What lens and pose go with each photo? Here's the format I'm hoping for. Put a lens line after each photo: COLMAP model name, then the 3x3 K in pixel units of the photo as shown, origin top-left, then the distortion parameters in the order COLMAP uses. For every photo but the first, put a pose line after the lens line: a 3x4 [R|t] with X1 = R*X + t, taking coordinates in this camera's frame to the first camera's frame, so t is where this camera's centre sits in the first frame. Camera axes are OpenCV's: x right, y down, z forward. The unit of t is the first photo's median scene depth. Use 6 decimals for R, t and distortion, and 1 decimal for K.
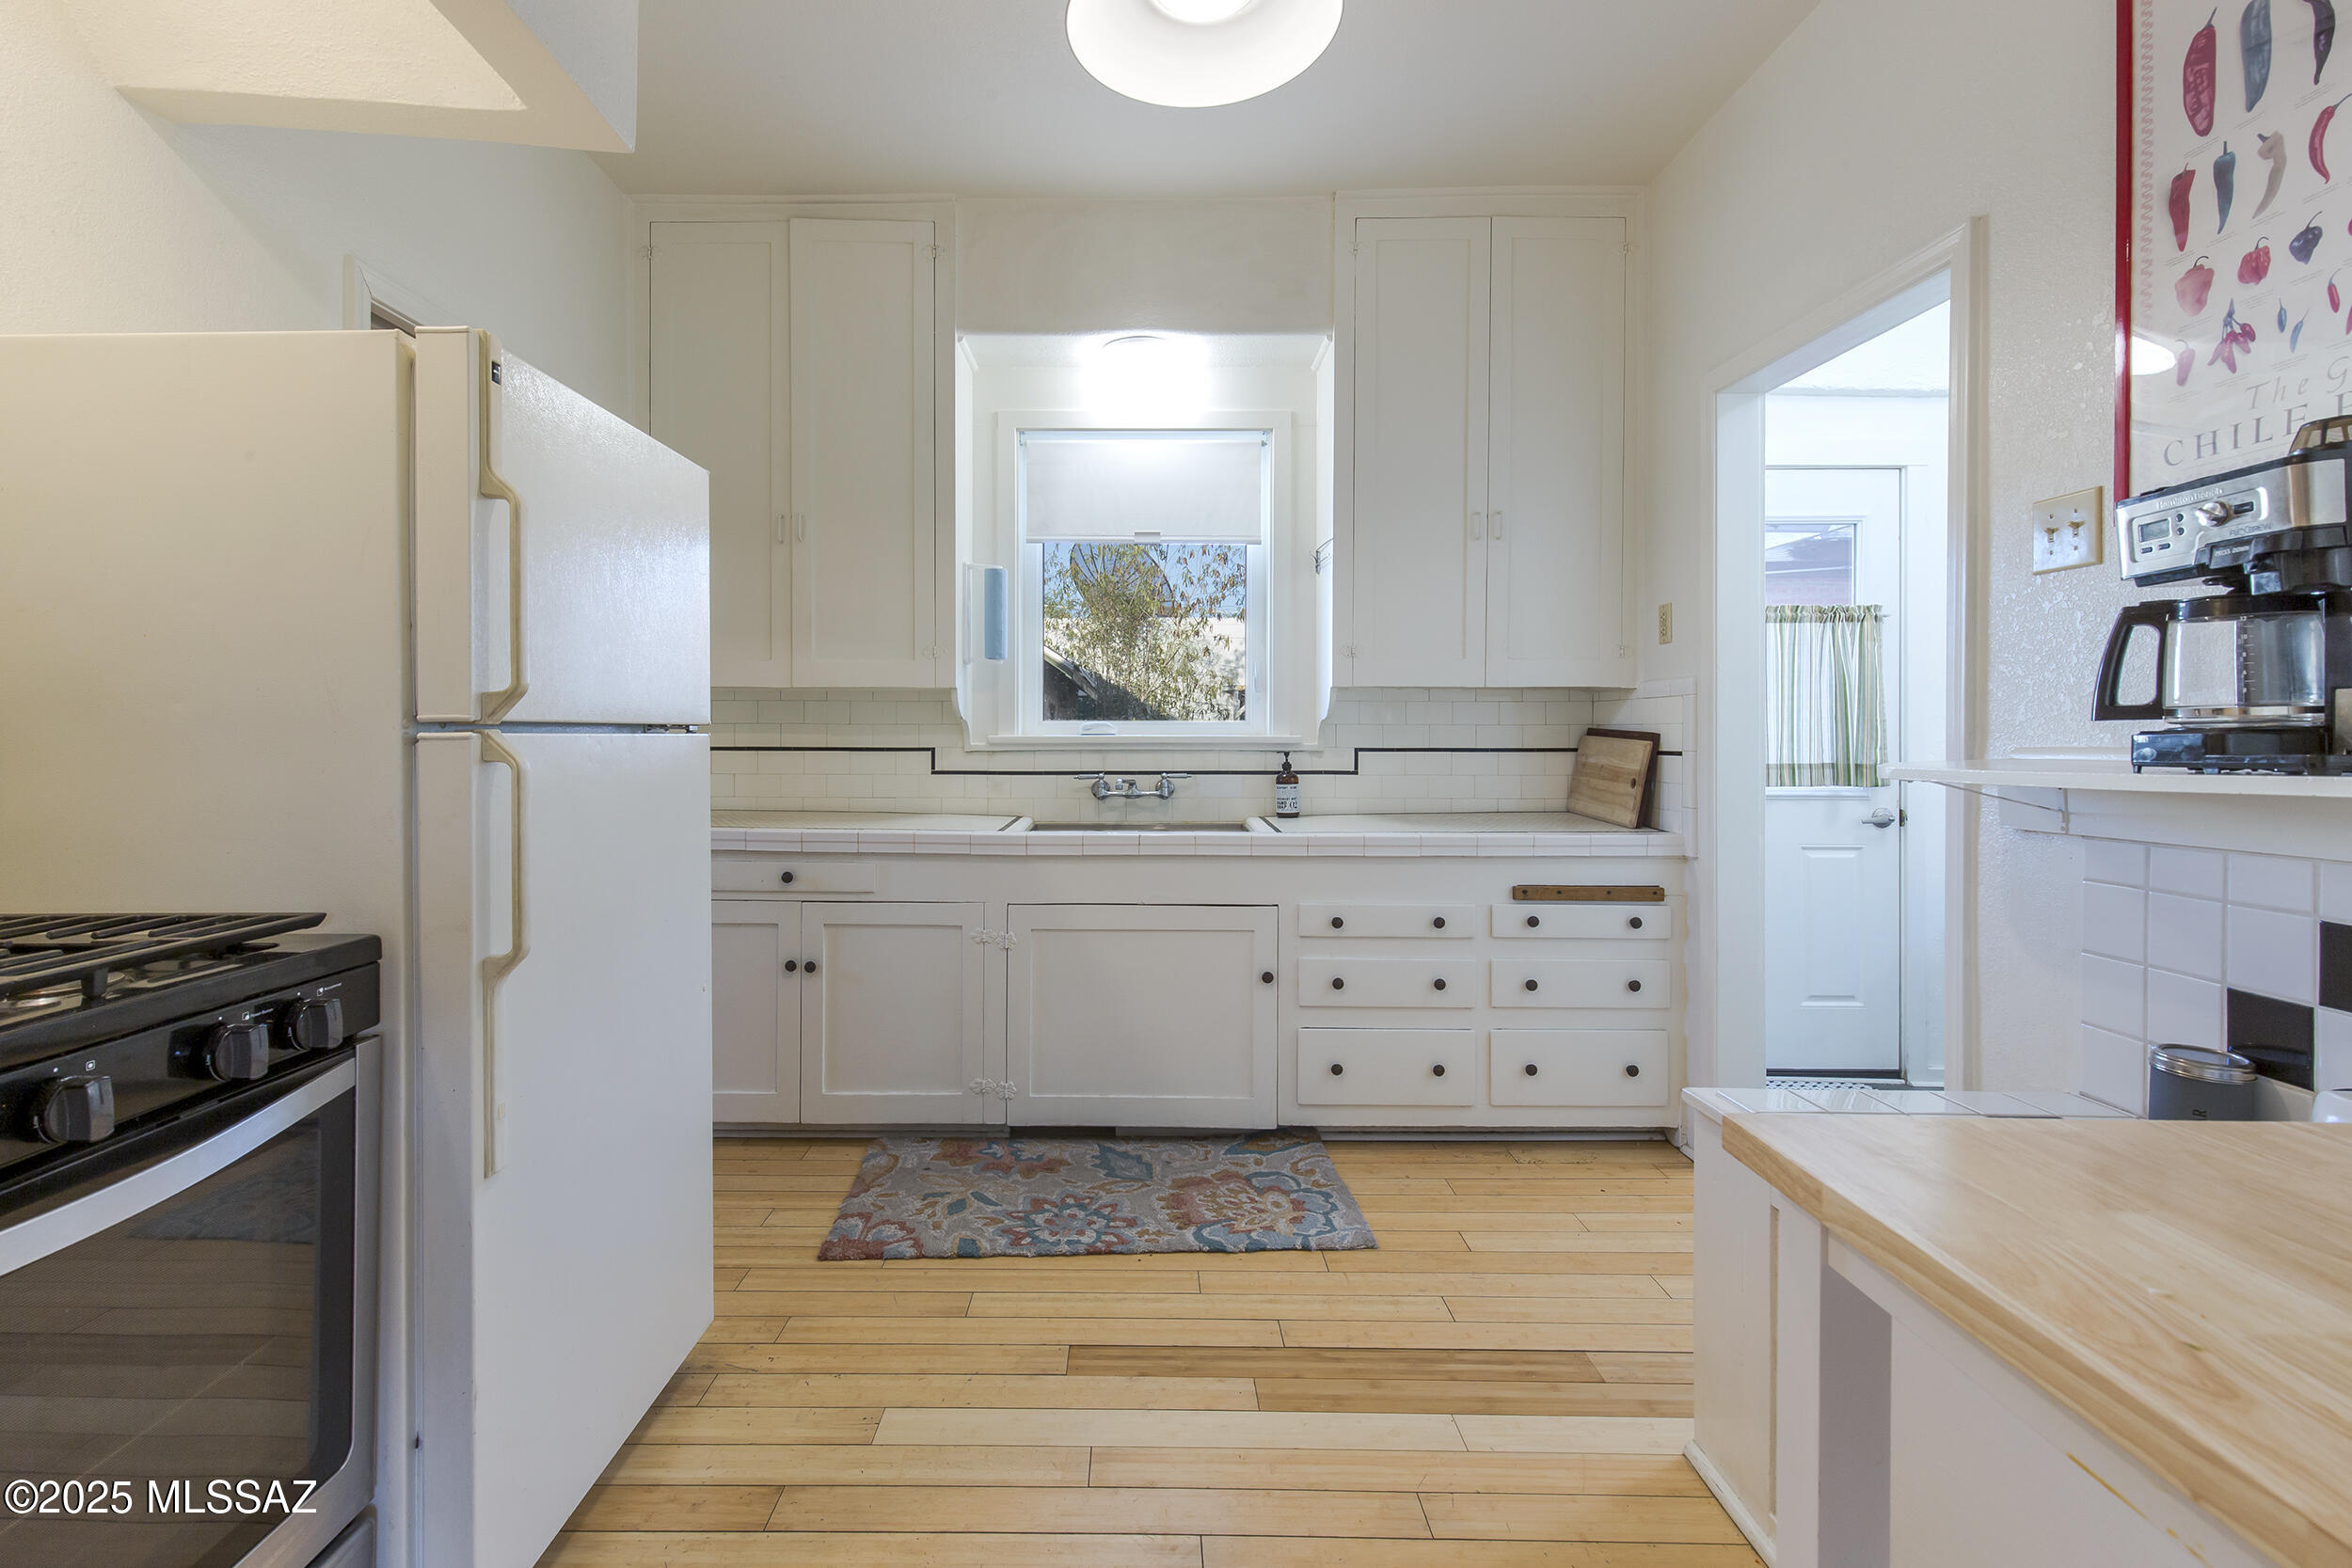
lens RADIAL K [[1091.9, 0, 1172.4], [0, 1091.9, 736.5], [0, 0, 1]] dist [-0.000638, -0.000296]
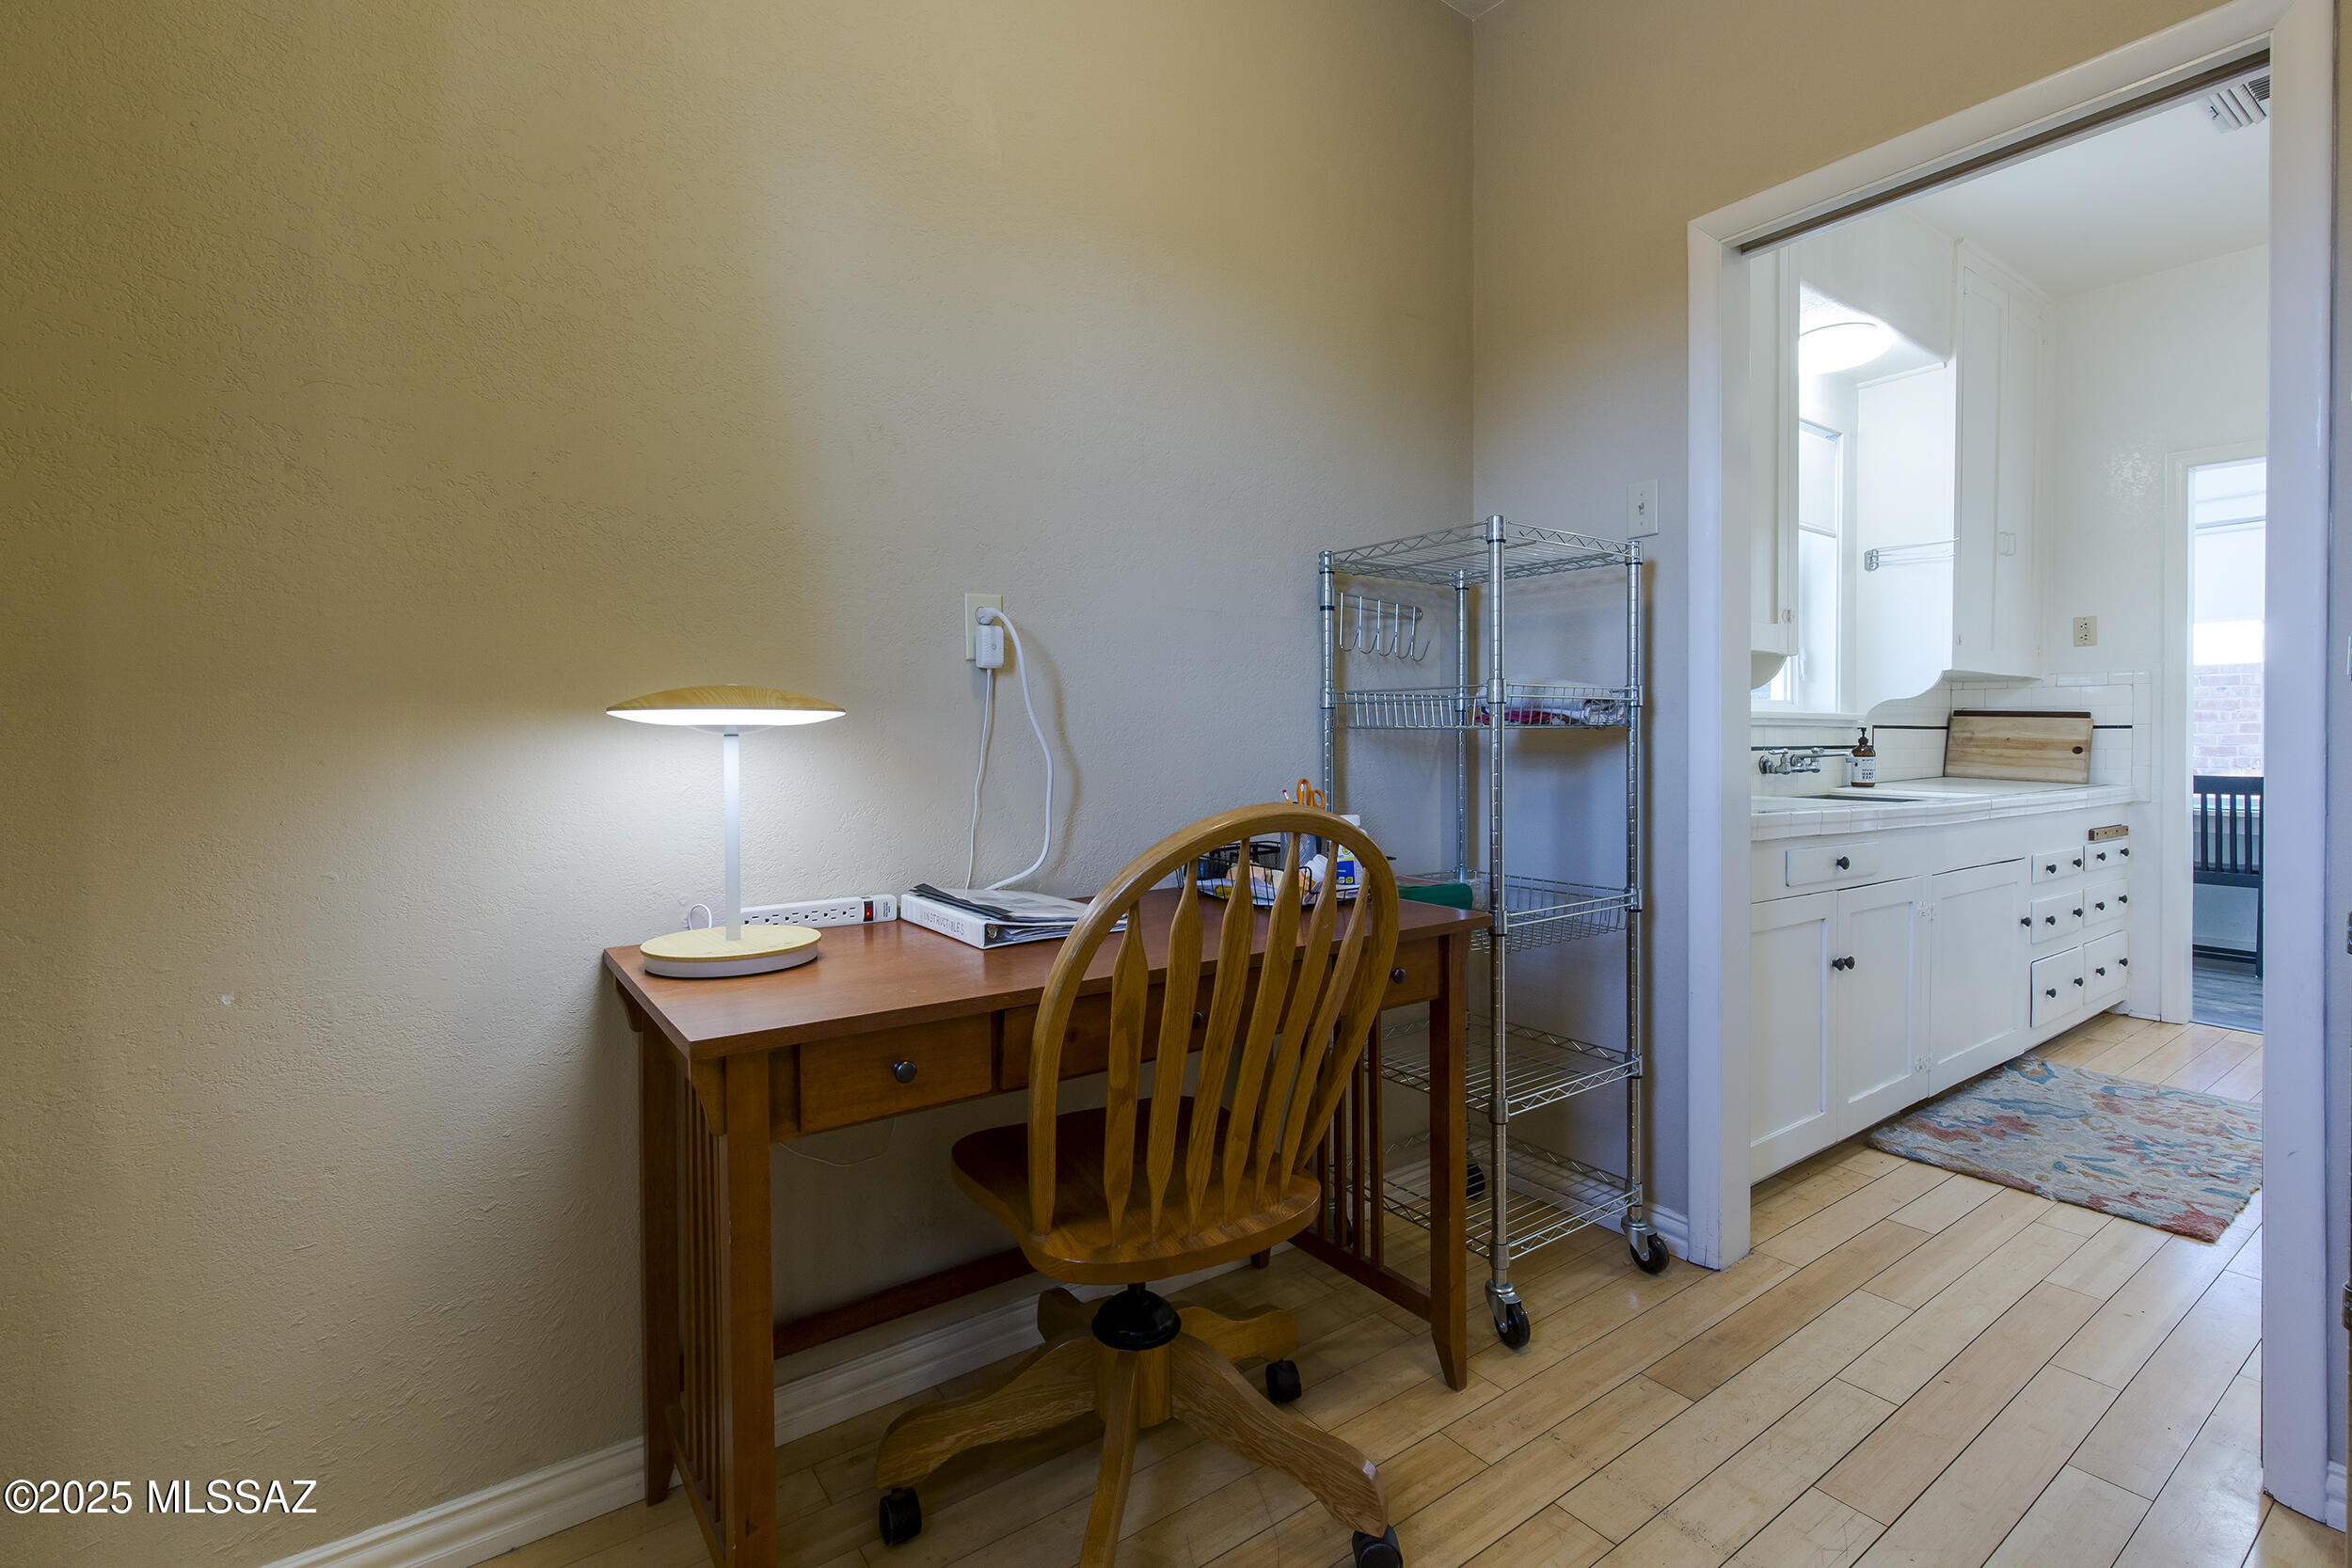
lens RADIAL K [[1069.2, 0, 1162.7], [0, 1069.2, 715.8], [0, 0, 1]] dist [0.001488, -0.000012]
pose [[0.829487, 0.007204, 0.558480, -1.031948], [0.001946, 0.999873, -0.015788, 0.016066], [-0.558523, 0.014183, 0.829368, 0.458872]]
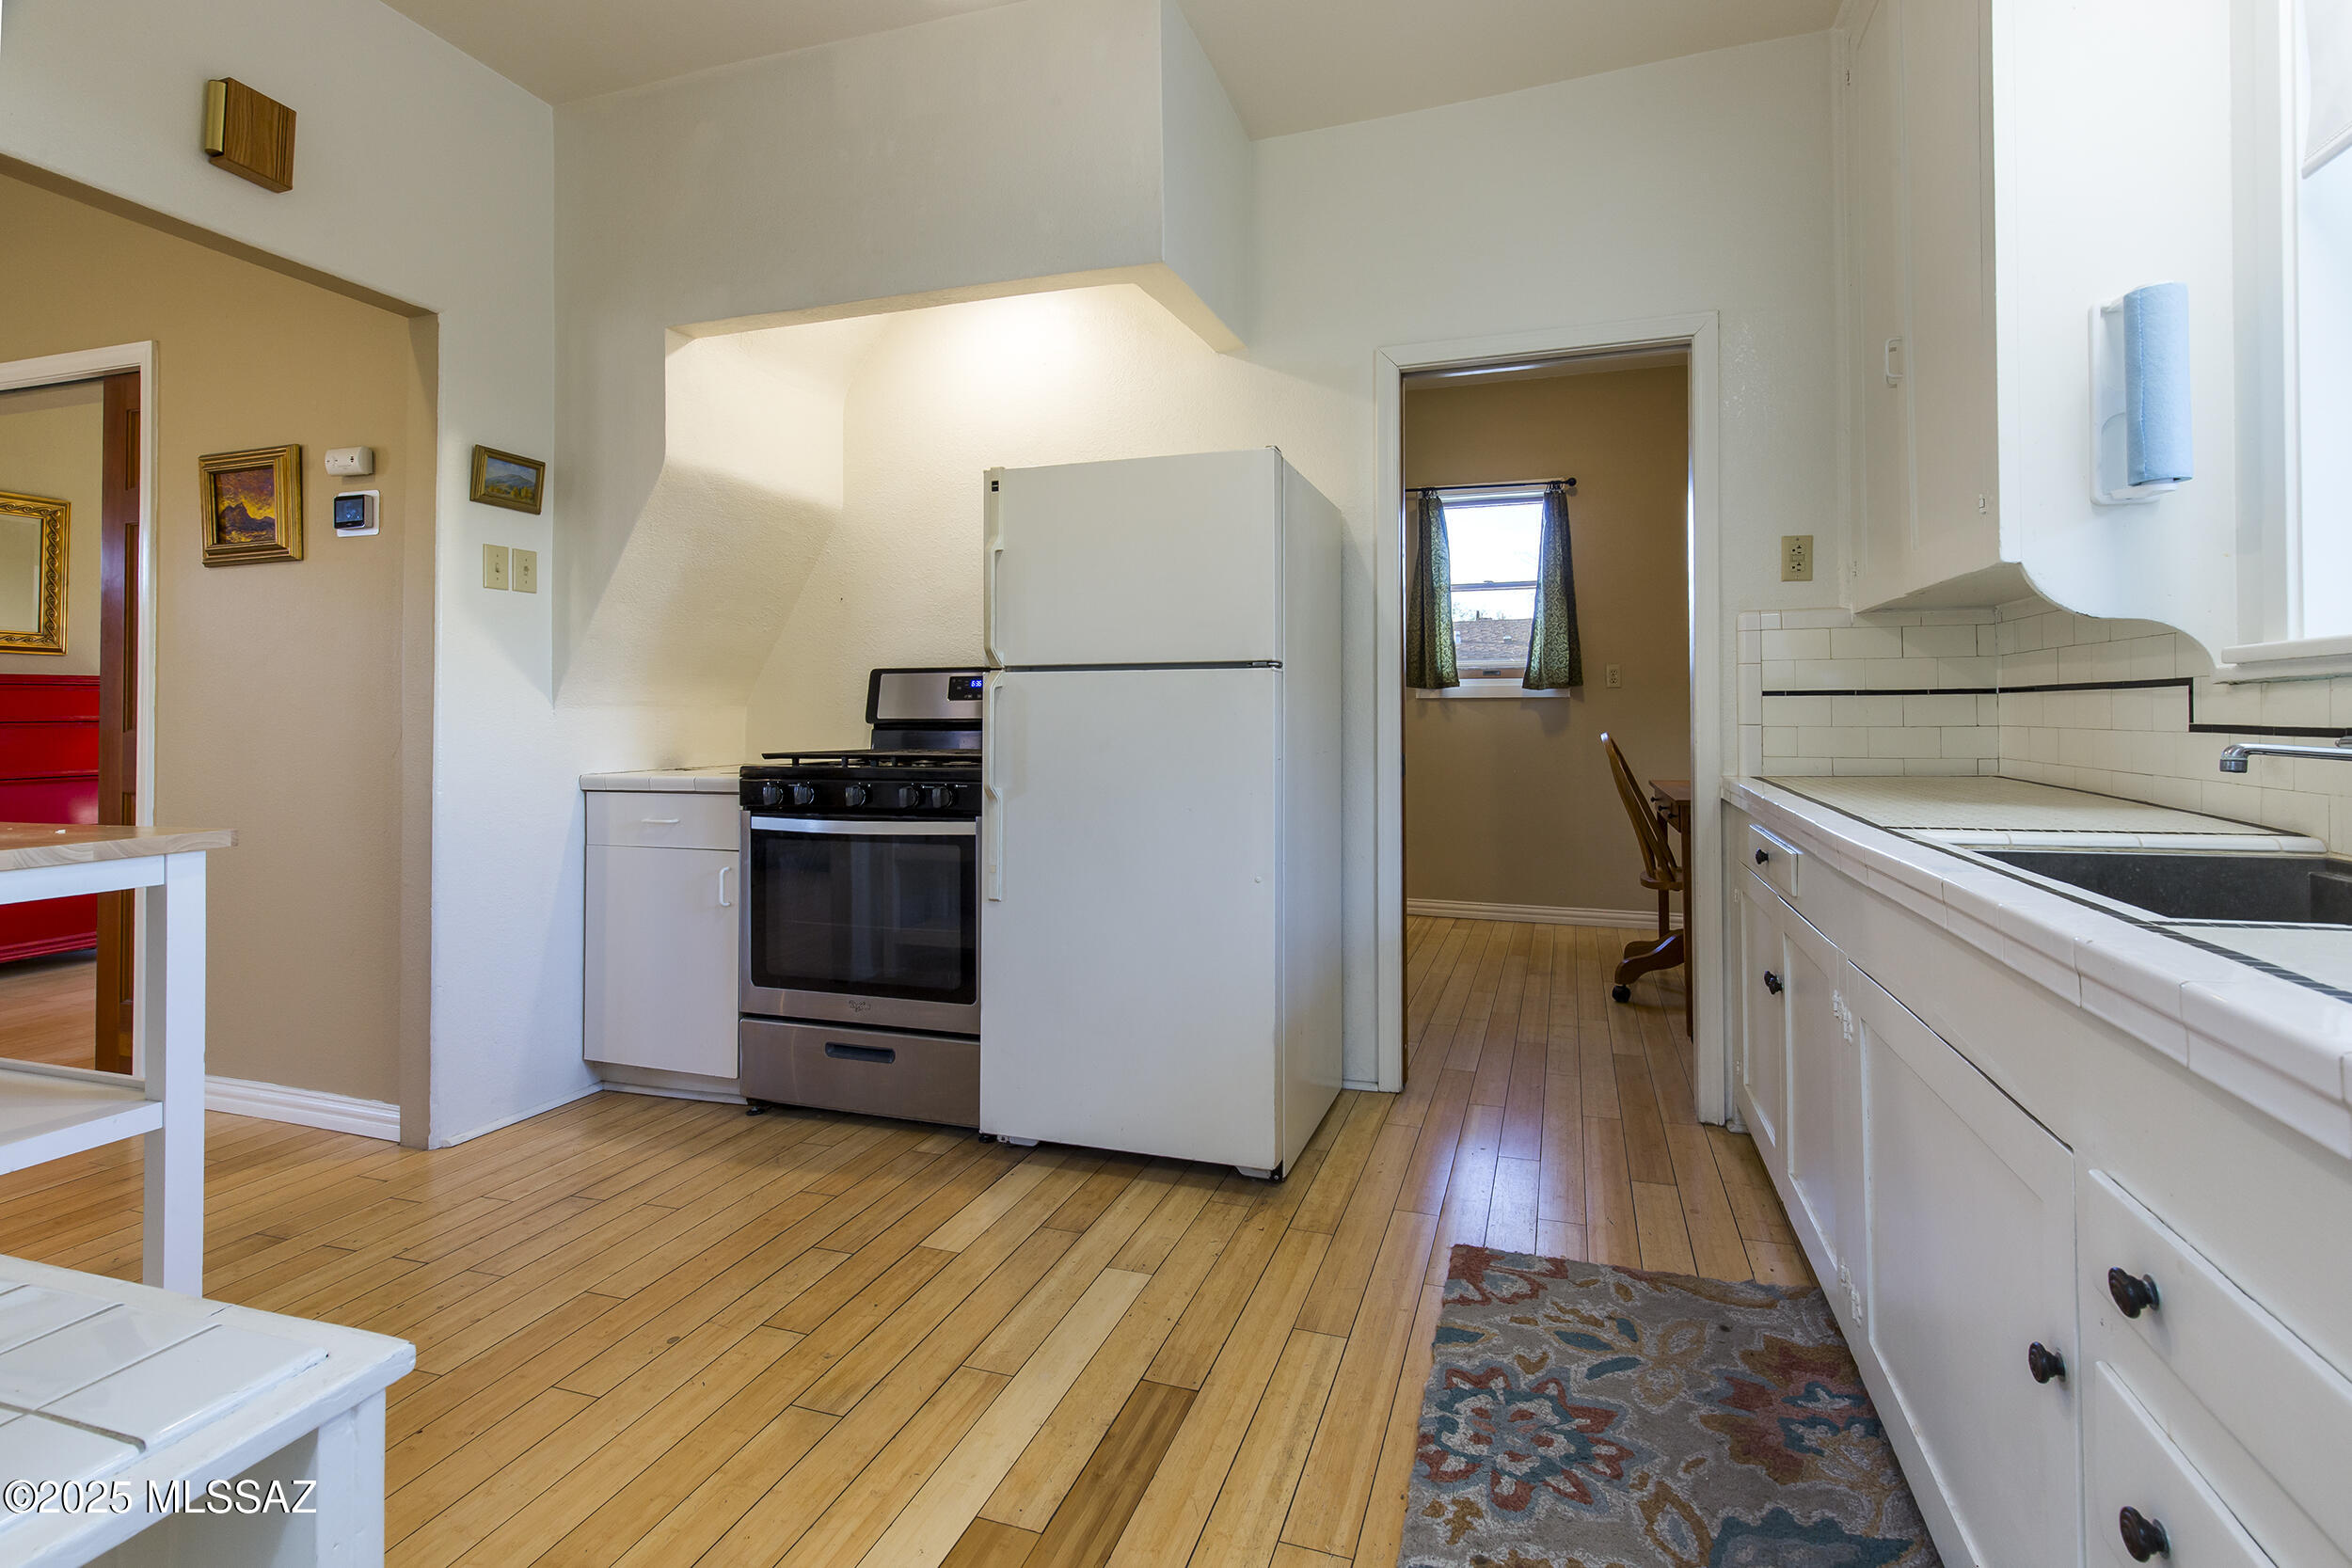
lens RADIAL K [[1135.6, 0, 1174.2], [0, 1135.6, 658.4], [0, 0, 1]] dist [0.085575, 0.000337]
pose [[-0.350955, -0.011293, -0.936324, 0.420659], [0.017358, 0.999677, -0.018563, 0.003676], [0.936232, -0.022768, -0.350645, 0.717999]]
